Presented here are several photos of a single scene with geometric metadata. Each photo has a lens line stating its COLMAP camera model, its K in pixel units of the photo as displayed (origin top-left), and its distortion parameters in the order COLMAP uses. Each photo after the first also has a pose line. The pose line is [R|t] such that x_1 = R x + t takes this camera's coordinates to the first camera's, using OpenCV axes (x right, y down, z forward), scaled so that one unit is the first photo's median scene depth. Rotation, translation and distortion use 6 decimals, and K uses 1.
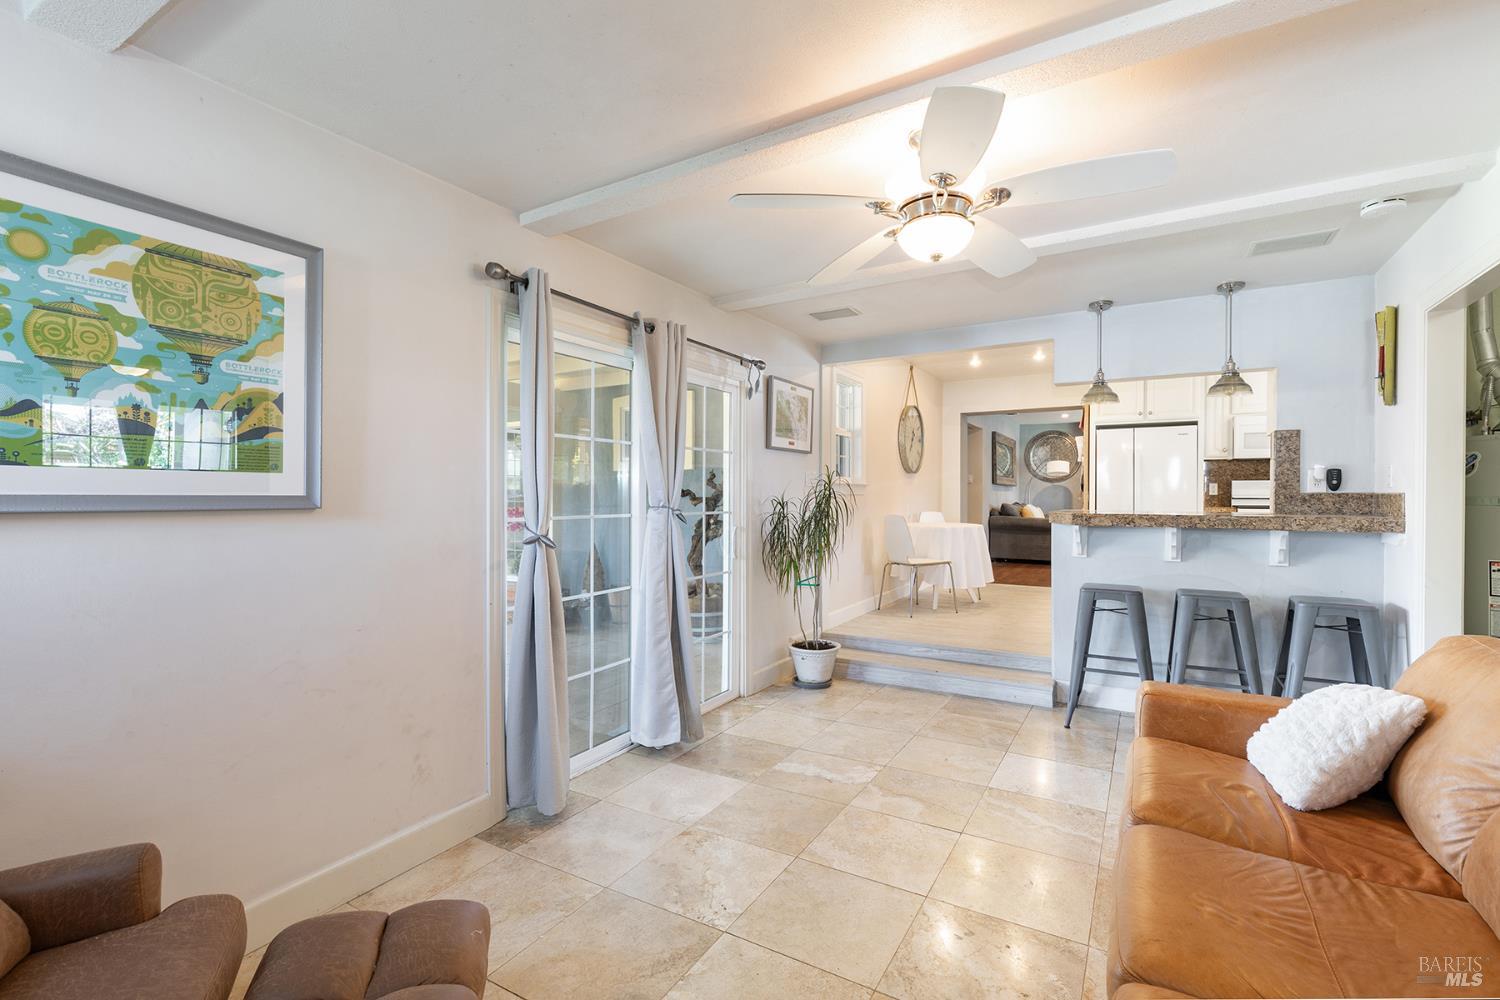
lens RADIAL K [[686.7, 0, 745.7], [0, 686.7, 497.0], [0, 0, 1]] dist [0.005862, 0.000355]
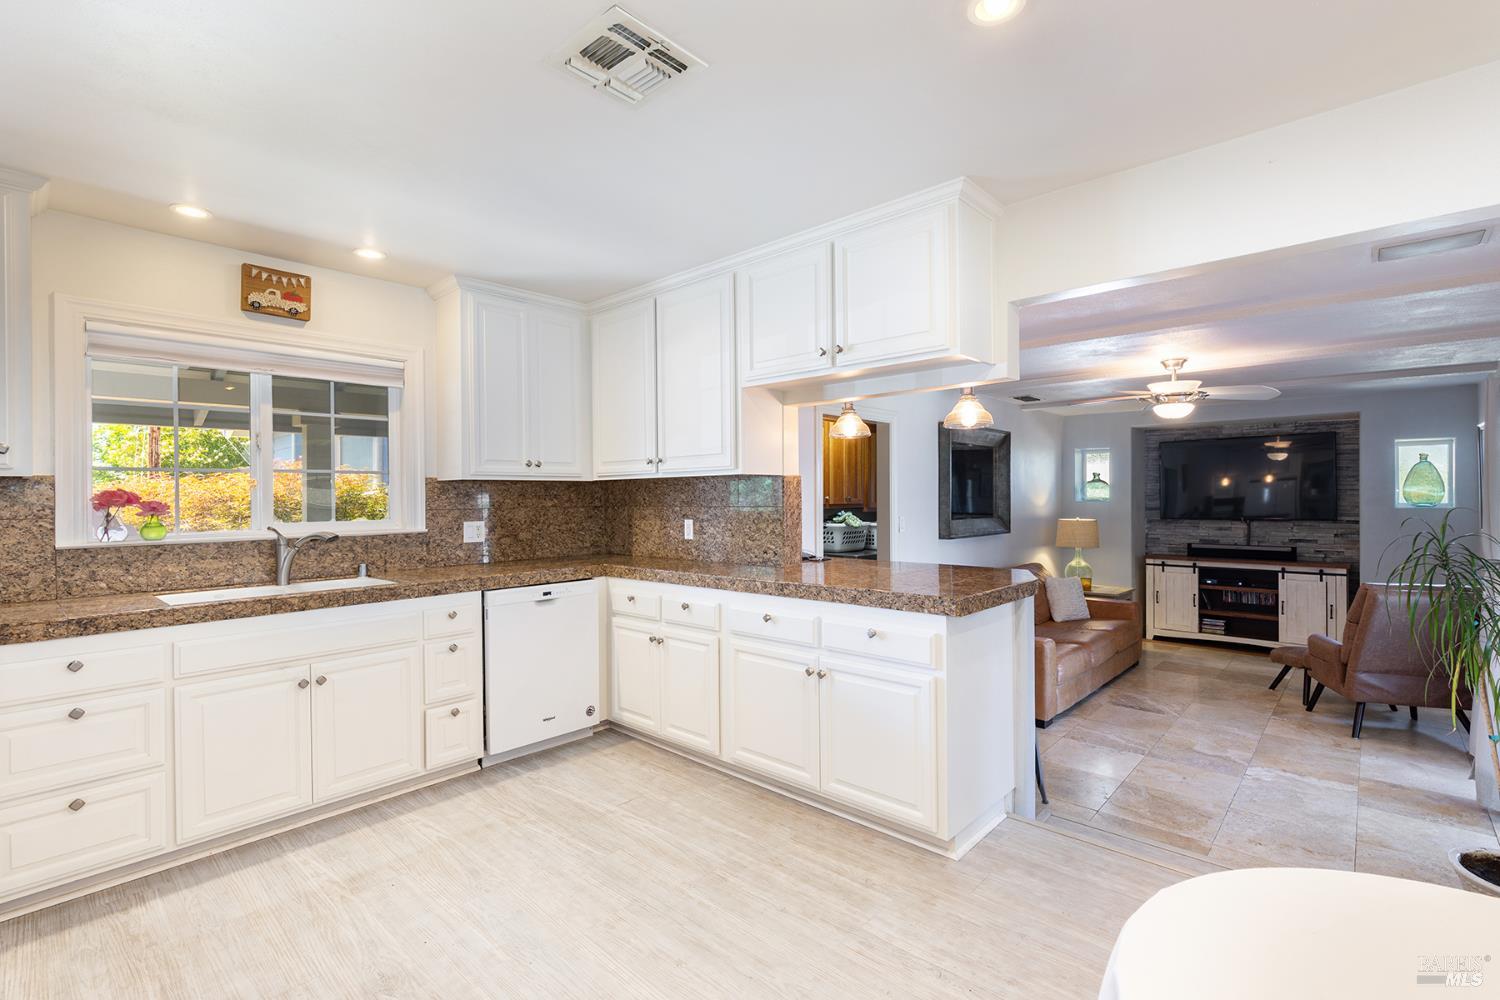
lens RADIAL K [[686.7, 0, 756.2], [0, 686.7, 497.7], [0, 0, 1]] dist [0.005862, 0.000355]
pose [[-0.981528, 0.006364, 0.191211, 0.378164], [0.007204, 0.999967, 0.003699, -0.040060], [-0.191182, 0.005008, -0.981542, 1.113052]]
